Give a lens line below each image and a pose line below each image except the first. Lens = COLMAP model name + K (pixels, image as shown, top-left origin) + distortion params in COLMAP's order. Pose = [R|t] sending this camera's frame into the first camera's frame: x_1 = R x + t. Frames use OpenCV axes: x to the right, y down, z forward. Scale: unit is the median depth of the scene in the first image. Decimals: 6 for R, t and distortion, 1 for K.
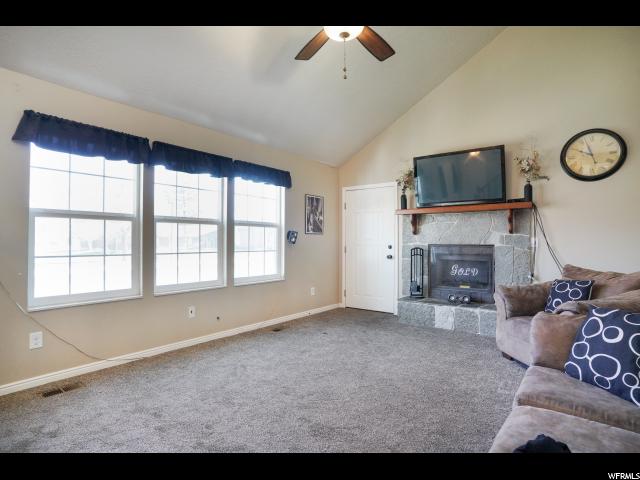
lens RADIAL K [[336.8, 0, 315.9], [0, 336.8, 238.3], [0, 0, 1]] dist [-0.073861, 0.042362]
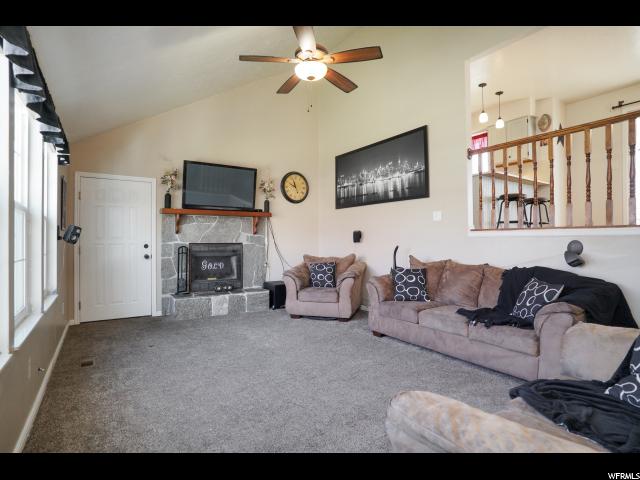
lens RADIAL K [[336.8, 0, 315.9], [0, 336.8, 238.3], [0, 0, 1]] dist [-0.073861, 0.042362]
pose [[0.333585, 0.002140, 0.942718, -0.590209], [-0.011071, 0.999937, 0.001648, -0.003659], [-0.942655, -0.010986, 0.333588, 0.281504]]
